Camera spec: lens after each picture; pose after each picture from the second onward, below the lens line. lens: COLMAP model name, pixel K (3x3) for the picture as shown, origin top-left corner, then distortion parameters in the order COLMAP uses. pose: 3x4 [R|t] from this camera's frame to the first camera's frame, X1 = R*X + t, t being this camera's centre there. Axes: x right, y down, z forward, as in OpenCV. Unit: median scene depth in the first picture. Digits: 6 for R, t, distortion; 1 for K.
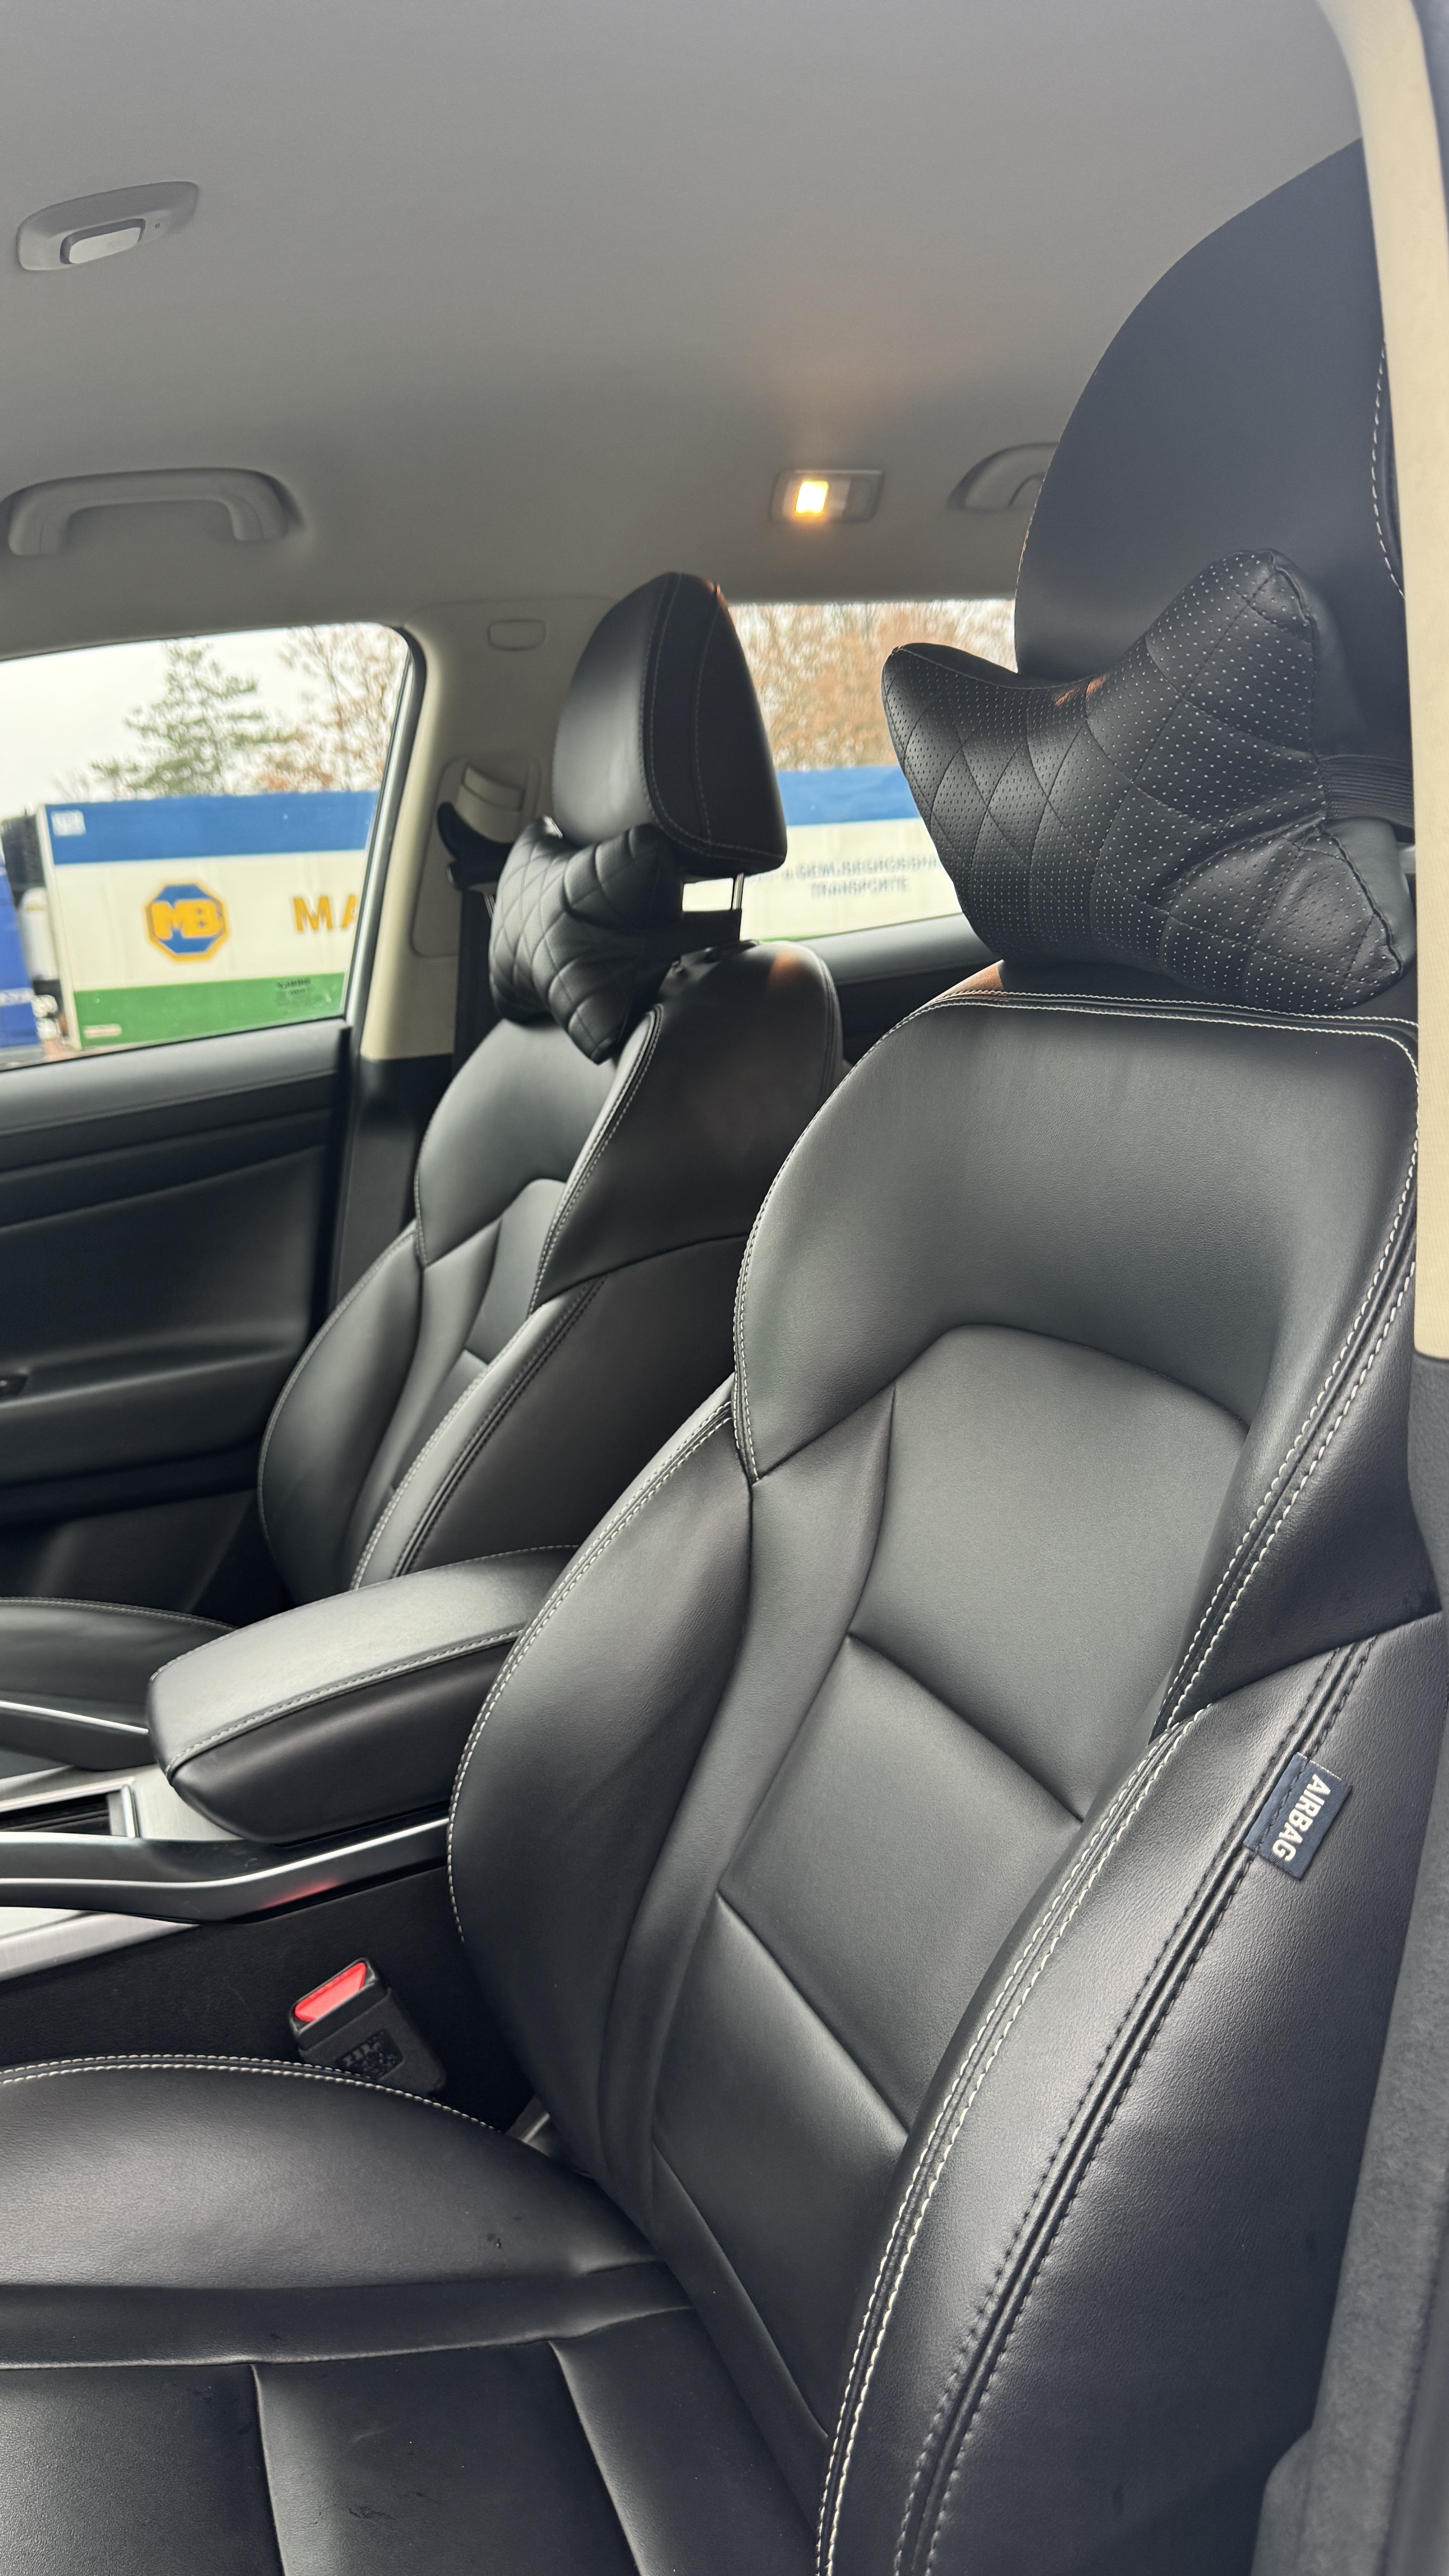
lens RADIAL K [[1817.6, 0, 724.5], [0, 1817.6, 1288.0], [0, 0, 1]] dist [-0.002166, -0.005942]
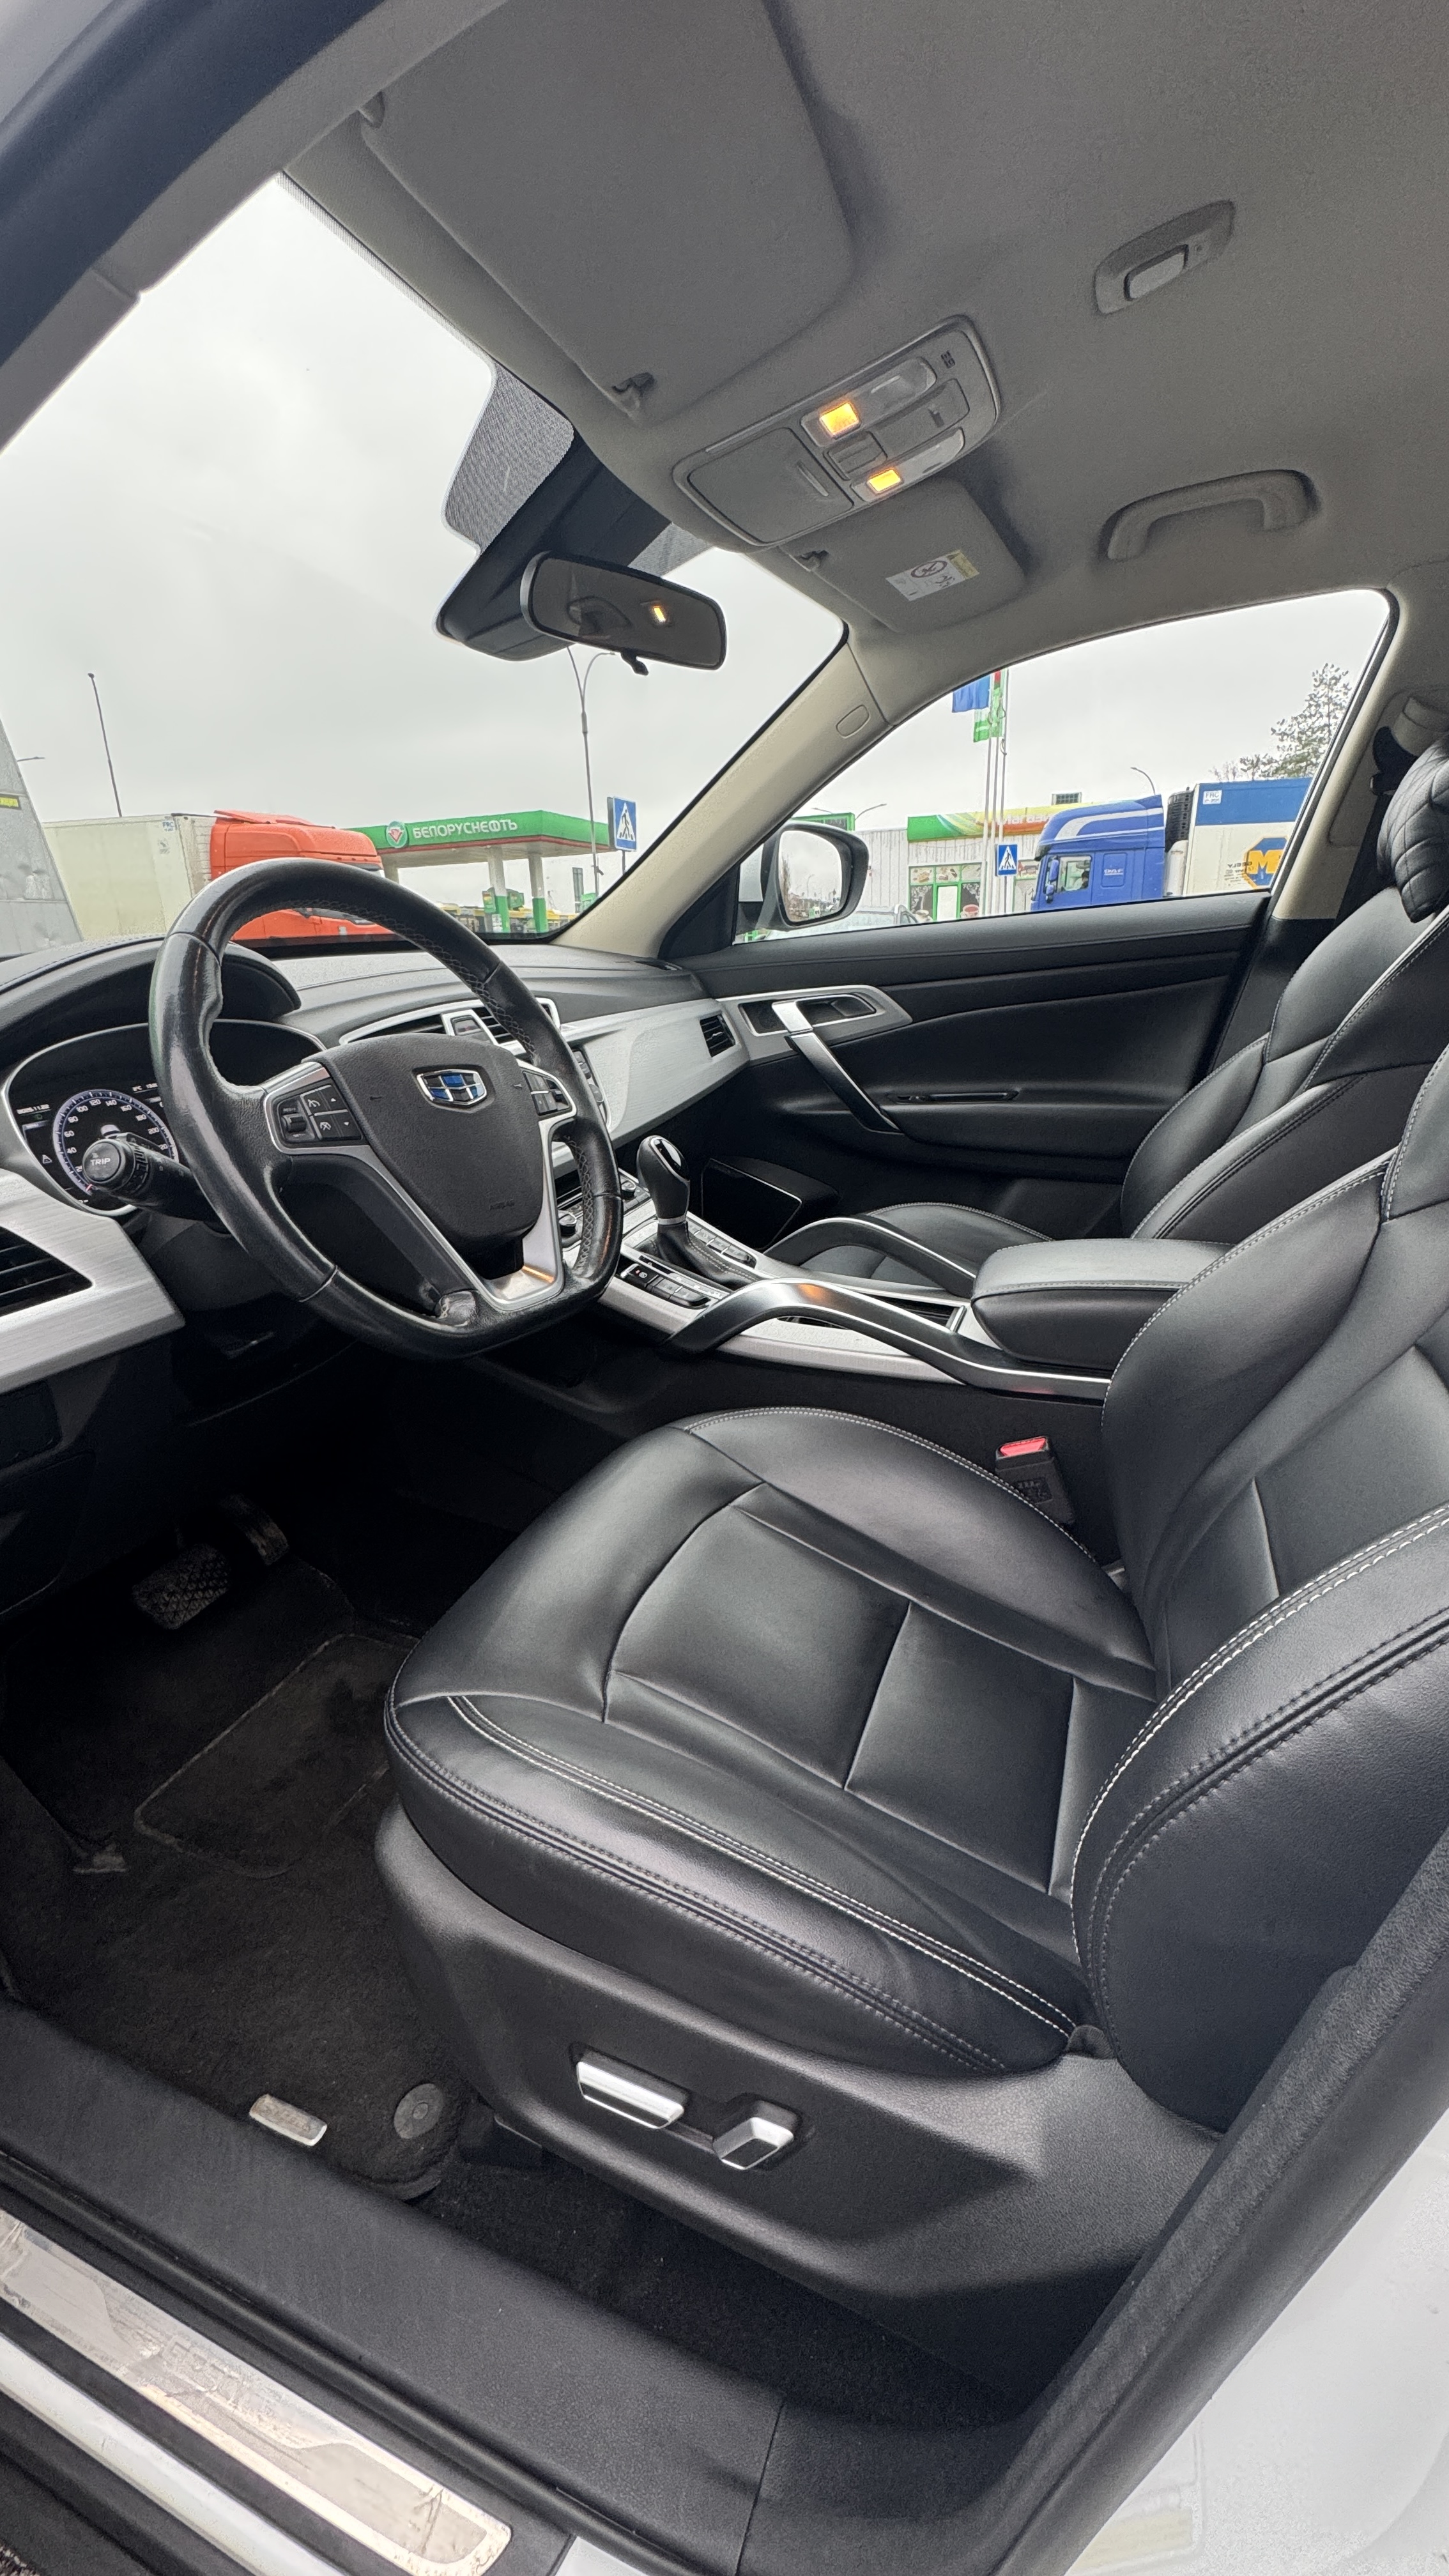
lens RADIAL K [[1014.1, 0, 724.5], [0, 1014.1, 1288.0], [0, 0, 1]] dist [-0.010091, -0.000154]
pose [[0.735234, 0.291177, -0.612084, 0.124508], [-0.161899, 0.952330, 0.258565, 0.039851], [0.658194, -0.091010, 0.747327, 0.104170]]
